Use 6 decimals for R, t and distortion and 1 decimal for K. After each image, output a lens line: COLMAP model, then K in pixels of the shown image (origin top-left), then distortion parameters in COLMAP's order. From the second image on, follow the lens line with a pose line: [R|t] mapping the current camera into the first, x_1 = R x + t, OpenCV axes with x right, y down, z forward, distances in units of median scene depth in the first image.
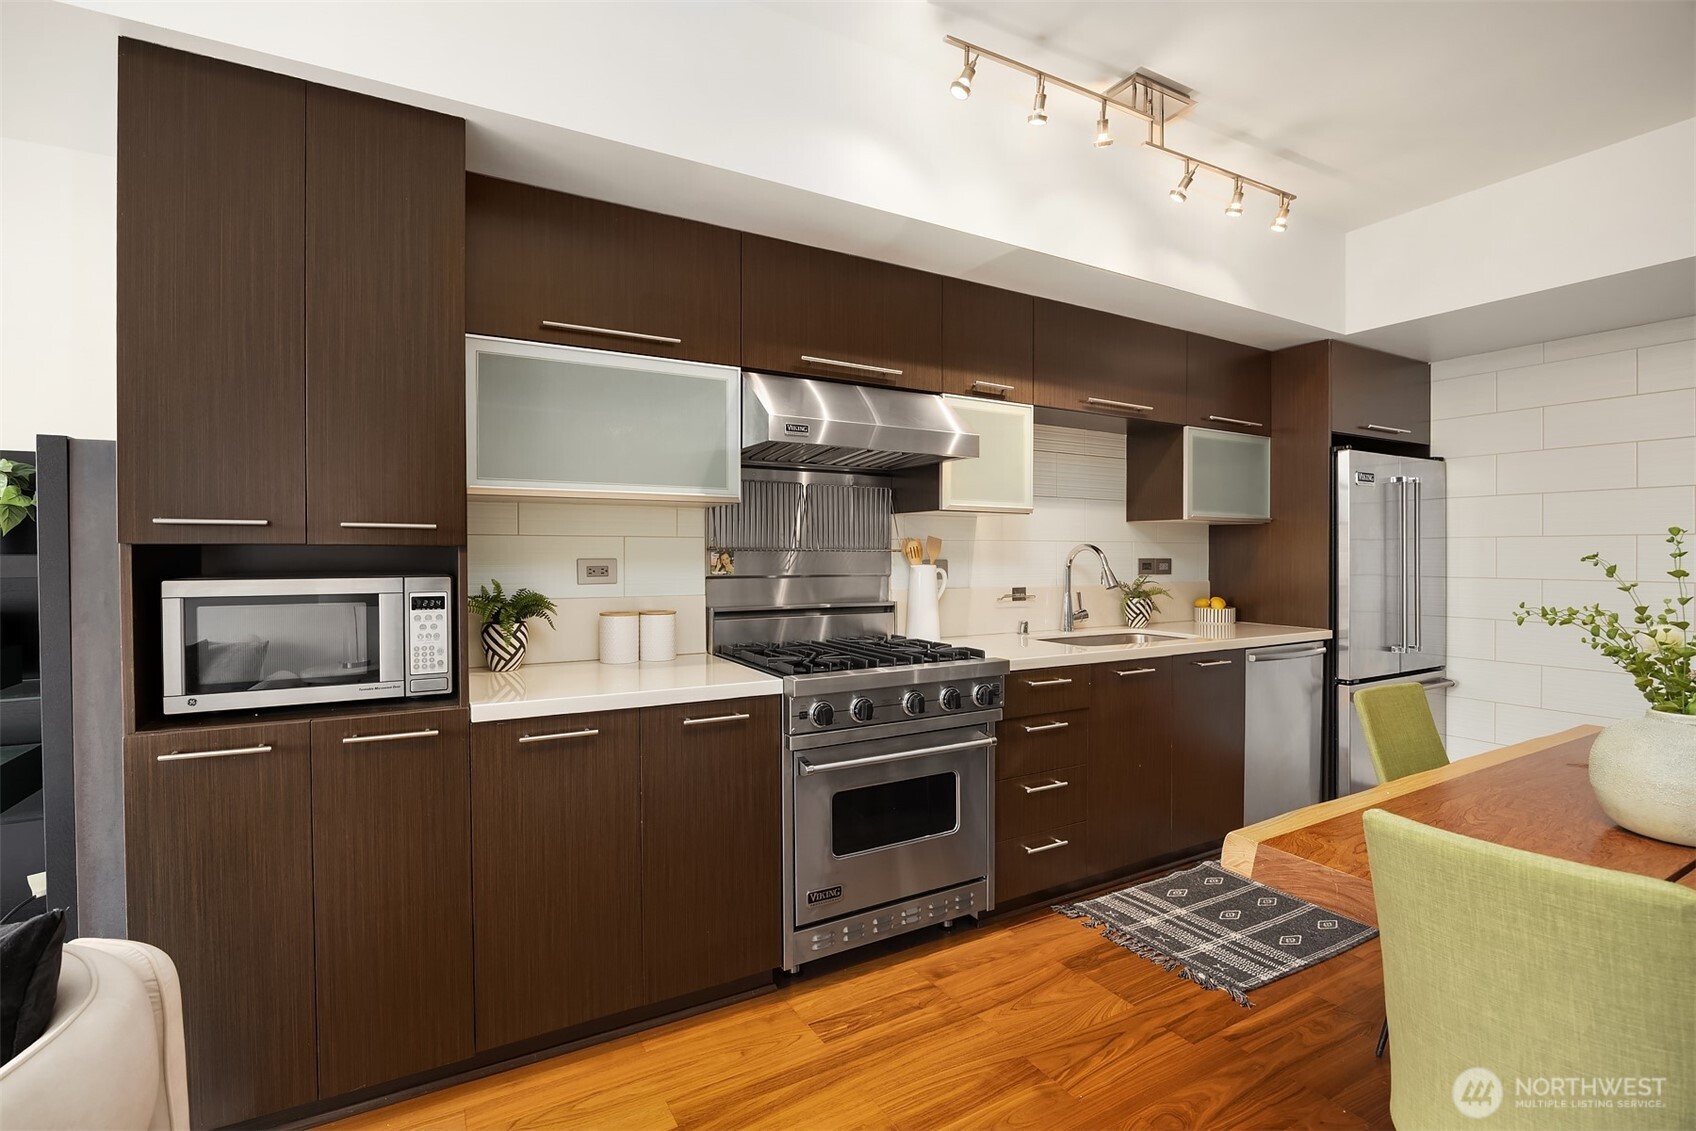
lens RADIAL K [[779.1, 0, 840.6], [0, 779.1, 560.6], [0, 0, 1]] dist [-0.017410, 0.001614]
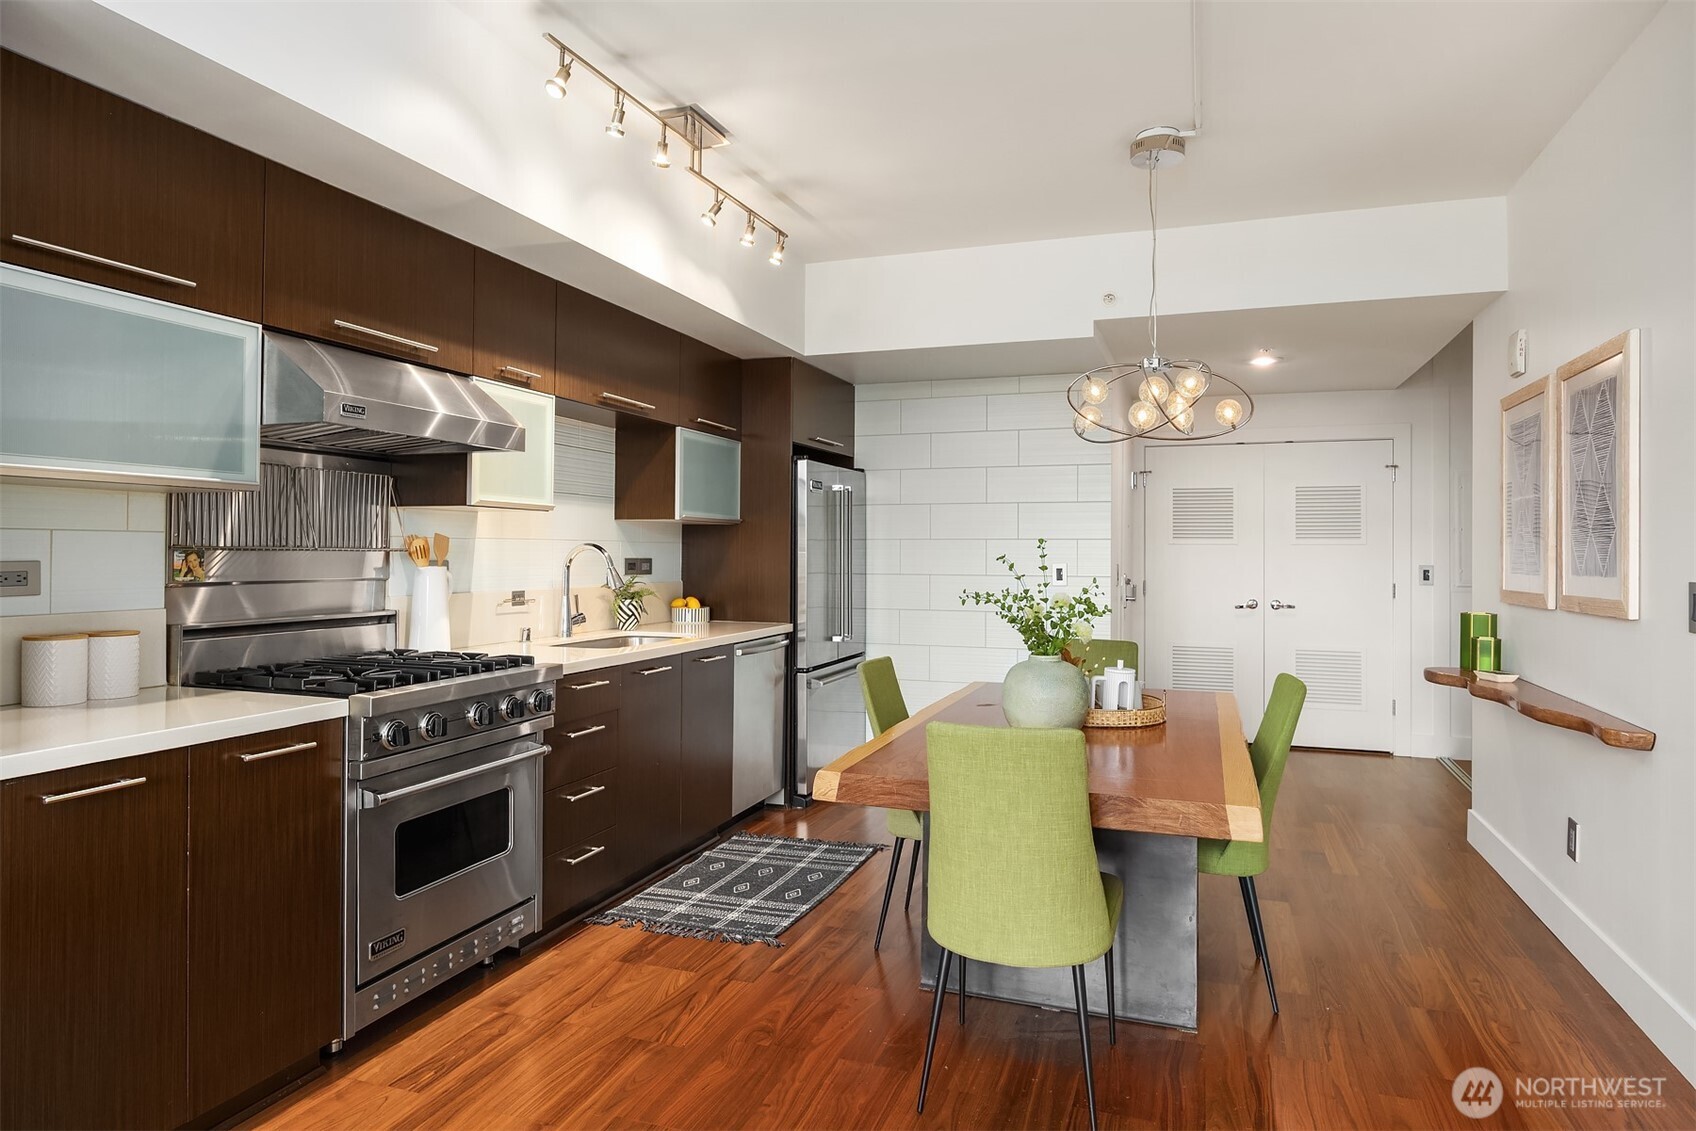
lens RADIAL K [[1025.6, 0, 850.6], [0, 1025.6, 558.4], [0, 0, 1]] dist [-0.000267, -0.001643]
pose [[0.753412, -0.002219, 0.657545, -0.351497], [0.003350, 0.999994, -0.000463, -0.001732], [-0.657540, 0.002552, 0.753415, -0.198611]]
